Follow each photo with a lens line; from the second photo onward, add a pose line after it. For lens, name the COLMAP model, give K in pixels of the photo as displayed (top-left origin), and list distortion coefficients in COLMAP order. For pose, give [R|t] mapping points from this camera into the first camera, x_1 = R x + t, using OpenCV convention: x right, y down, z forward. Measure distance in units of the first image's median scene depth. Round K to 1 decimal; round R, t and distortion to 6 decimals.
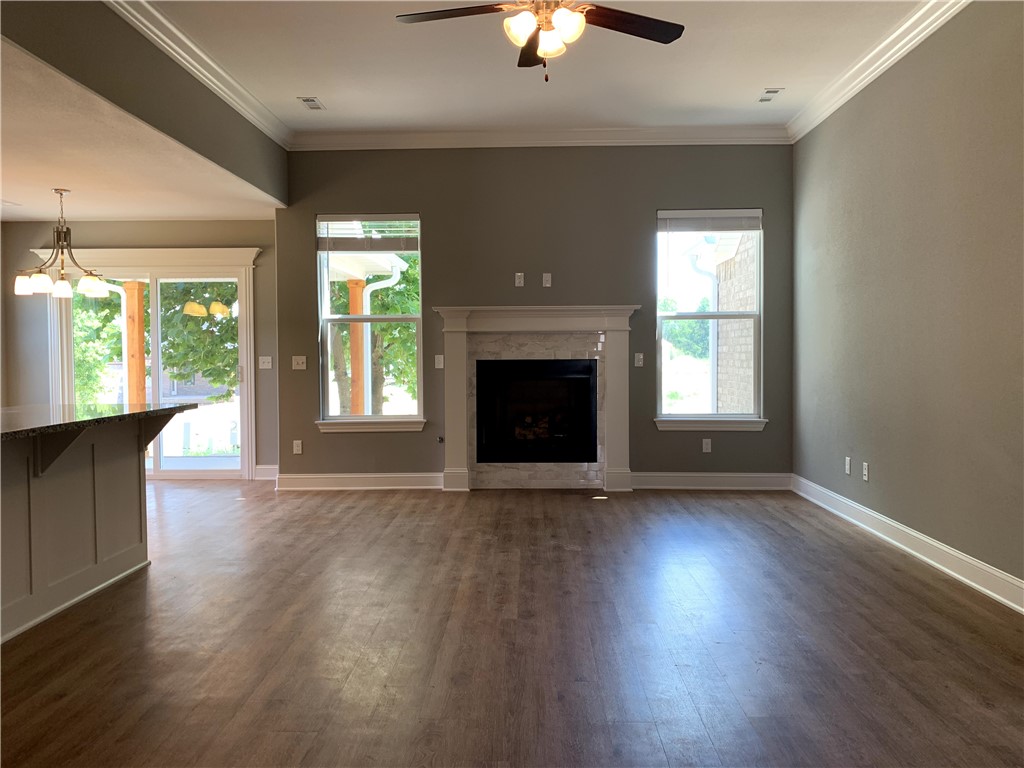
lens RADIAL K [[799.9, 0, 517.0], [0, 799.9, 386.0], [0, 0, 1]] dist [0.068395, -0.064704]
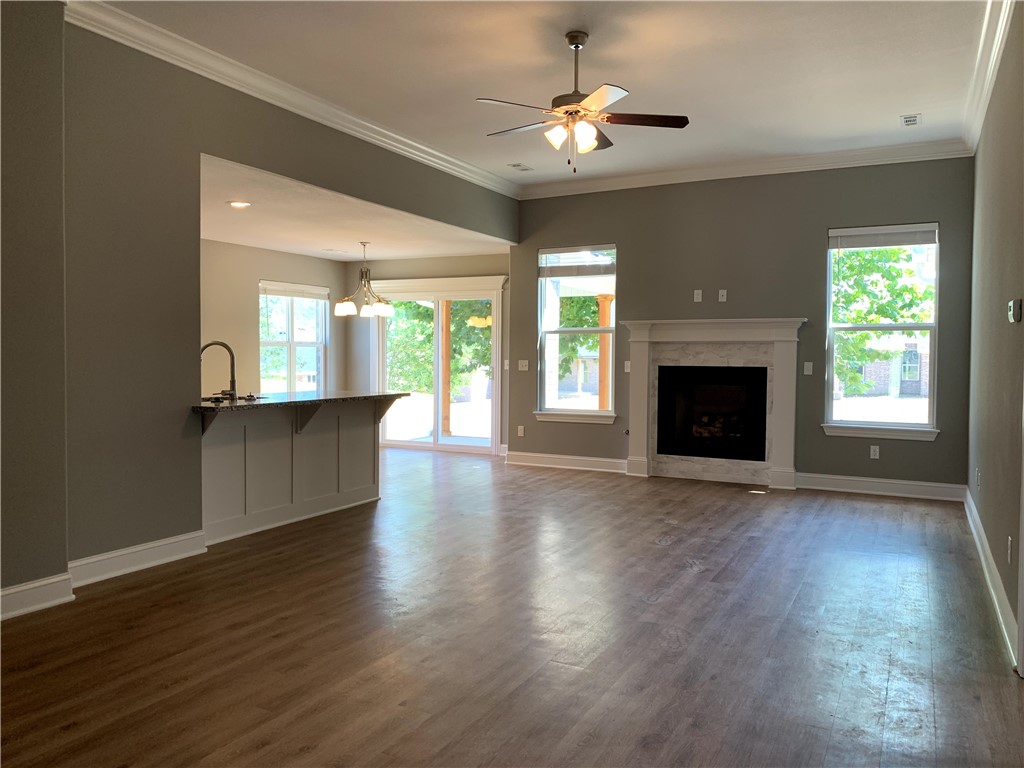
lens RADIAL K [[799.9, 0, 507.5], [0, 799.9, 381.7], [0, 0, 1]] dist [0.068395, -0.064704]
pose [[0.895000, 0.028839, -0.445133, 0.273640], [-0.031040, 0.999515, 0.002346, -0.005051], [0.444985, 0.011717, 0.895461, -0.147409]]
